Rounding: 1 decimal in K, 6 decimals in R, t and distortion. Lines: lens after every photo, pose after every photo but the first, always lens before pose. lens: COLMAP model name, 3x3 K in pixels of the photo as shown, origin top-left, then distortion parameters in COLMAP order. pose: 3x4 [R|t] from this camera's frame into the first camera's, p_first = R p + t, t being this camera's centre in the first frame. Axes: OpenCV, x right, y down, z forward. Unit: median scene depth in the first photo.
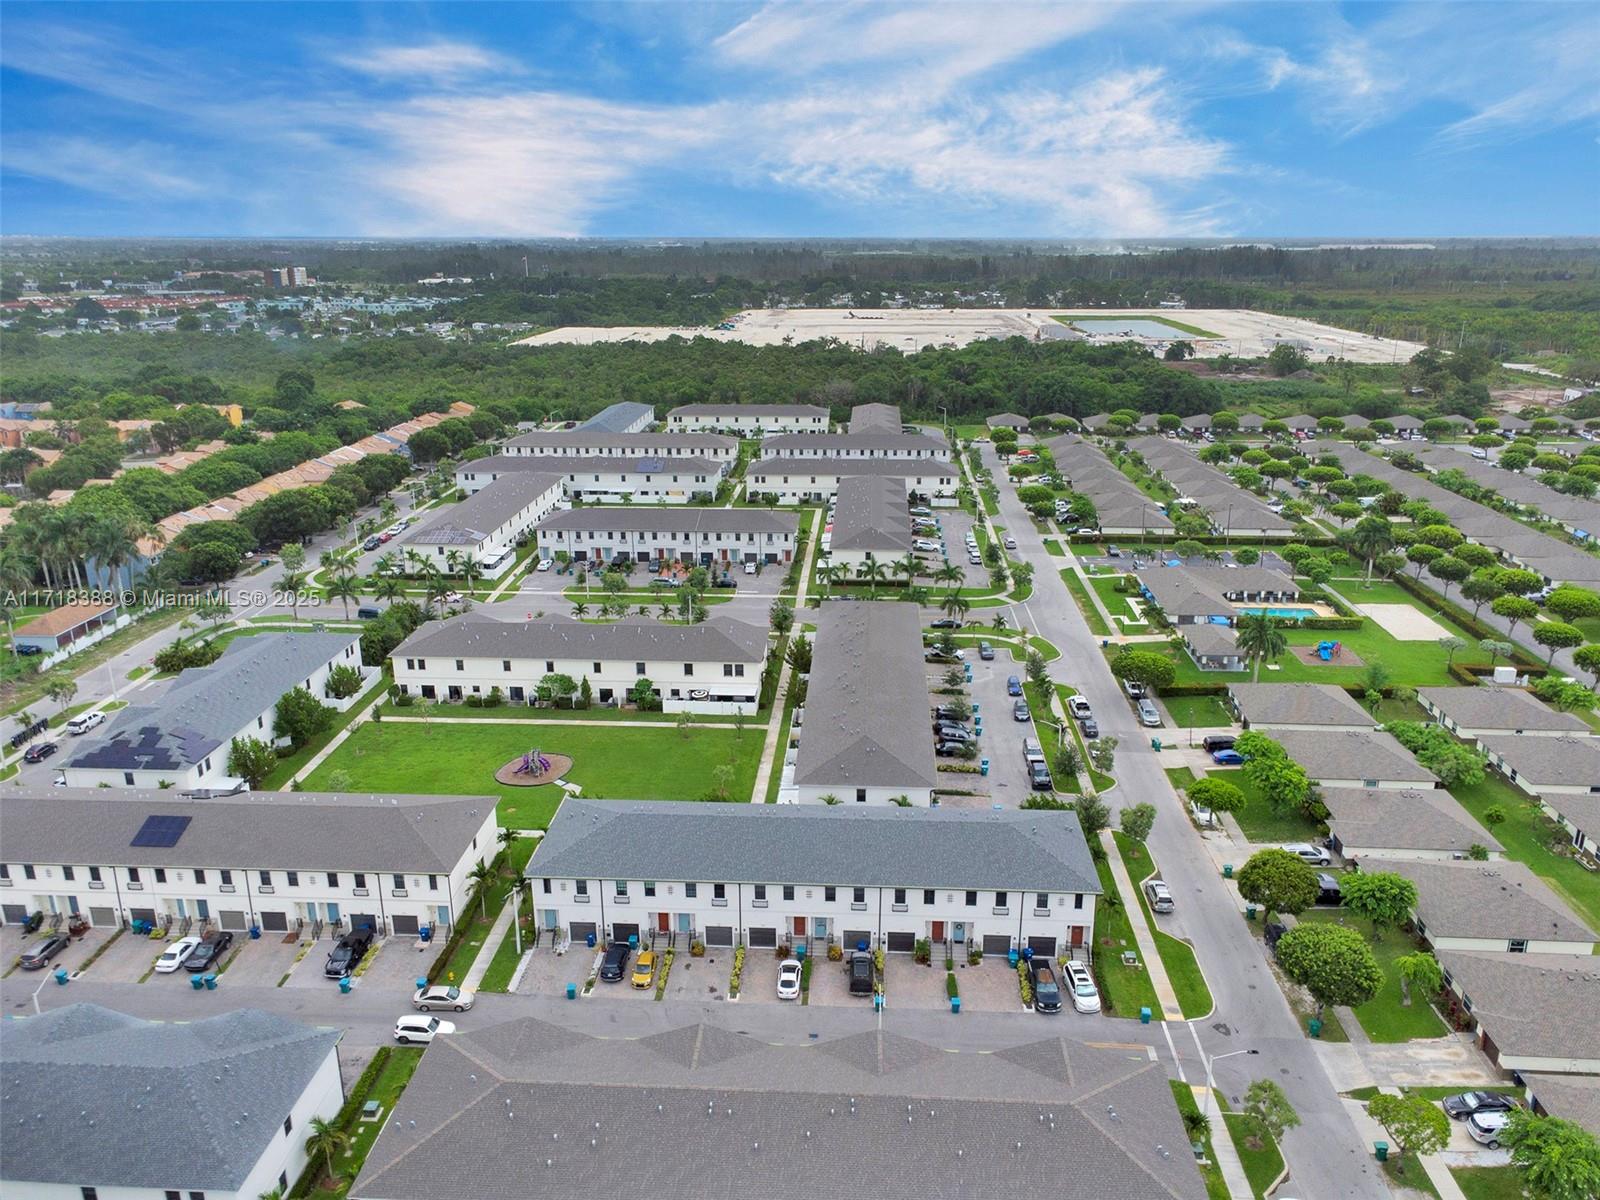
lens RADIAL K [[1180.4, 0, 800.0], [0, 1180.4, 600.0], [0, 0, 1]] dist [0.004726, 0.005583]
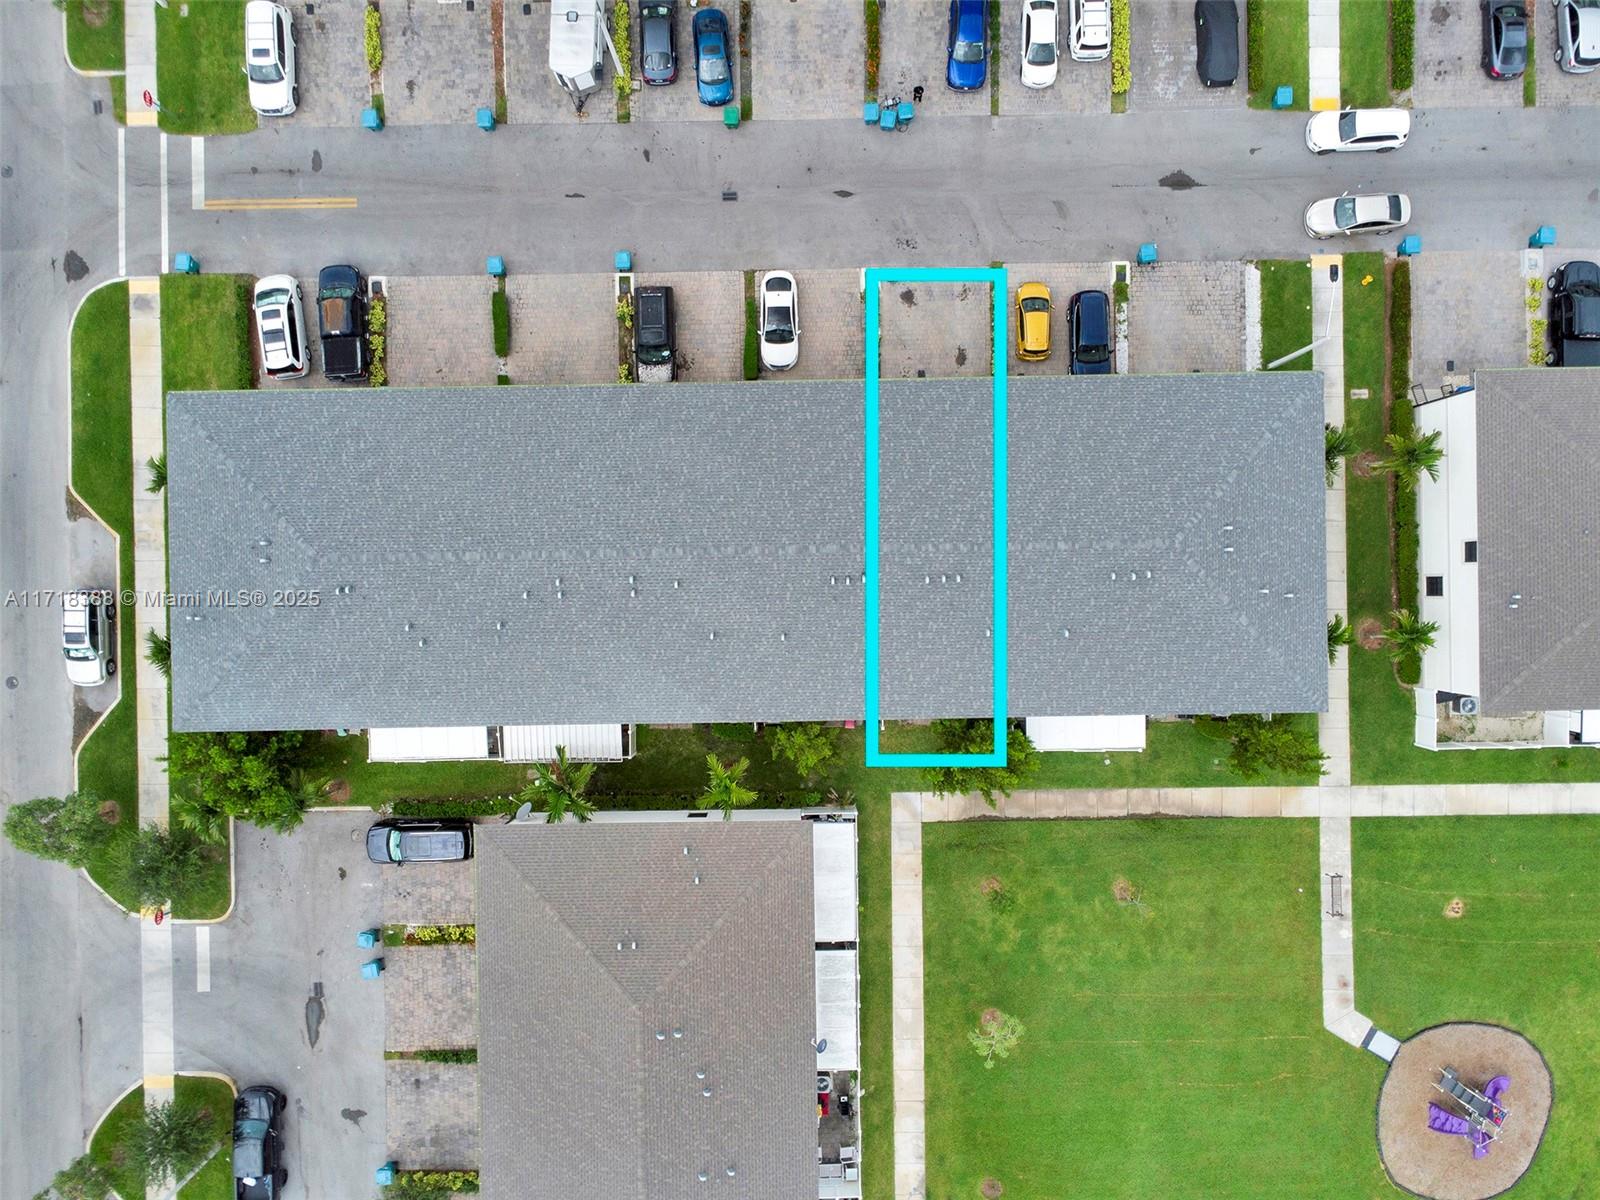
lens RADIAL K [[1180.4, 0, 800.0], [0, 1180.4, 600.0], [0, 0, 1]] dist [0.004726, 0.005583]
pose [[-0.997091, 0.075405, 0.011148, -0.009812], [-0.013754, -0.321839, 0.946695, -0.175308], [0.074974, 0.943787, 0.321940, 0.608234]]
